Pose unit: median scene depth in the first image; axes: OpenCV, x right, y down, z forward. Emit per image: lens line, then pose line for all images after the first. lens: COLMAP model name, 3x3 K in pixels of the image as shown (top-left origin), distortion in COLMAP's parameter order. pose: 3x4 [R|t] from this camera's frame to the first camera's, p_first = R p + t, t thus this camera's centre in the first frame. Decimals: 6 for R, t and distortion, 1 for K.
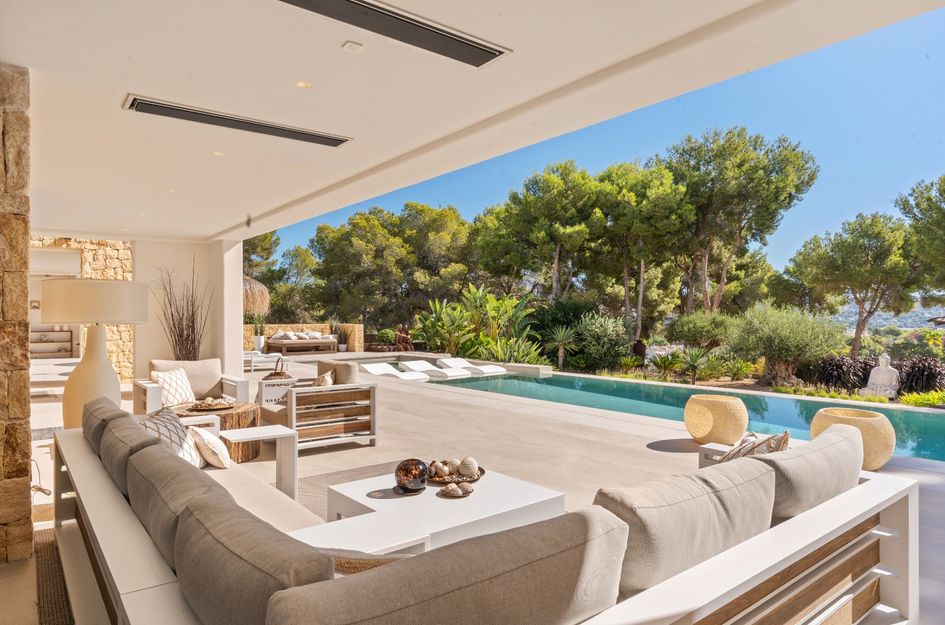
lens RADIAL K [[580.0, 0, 472.5], [0, 580.0, 312.5], [0, 0, 1]] dist [-0.000707, 0.000069]
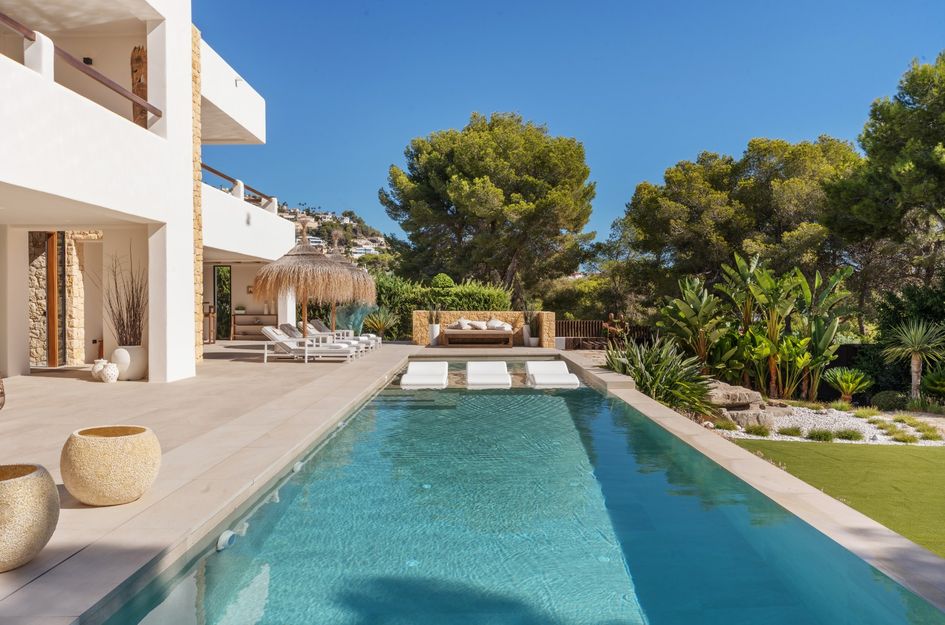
lens RADIAL K [[737.2, 0, 472.5], [0, 737.2, 312.5], [0, 0, 1]] dist [0.004112, -0.004502]
pose [[0.779515, 0.013646, -0.626235, 0.247218], [-0.000048, 0.999764, 0.021725, -0.000674], [0.626384, -0.016905, 0.779331, 0.118556]]
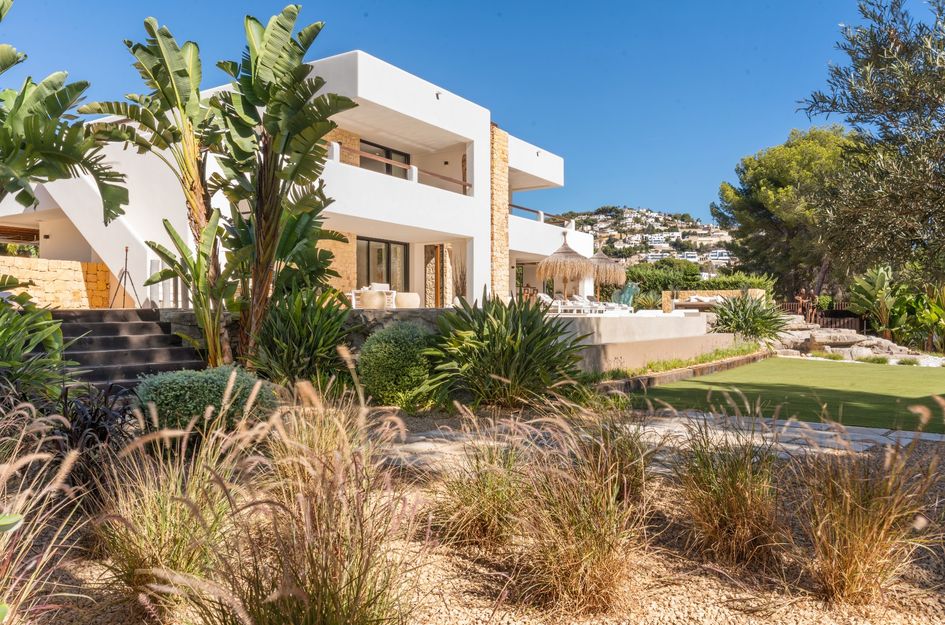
lens RADIAL K [[721.0, 0, 472.5], [0, 721.0, 312.5], [0, 0, 1]] dist [0.036560, 0.001291]
pose [[0.324461, 0.000110, -0.945899, 0.642448], [0.001047, 0.999999, 0.000476, 0.044830], [0.945899, -0.001144, 0.324460, 0.059283]]
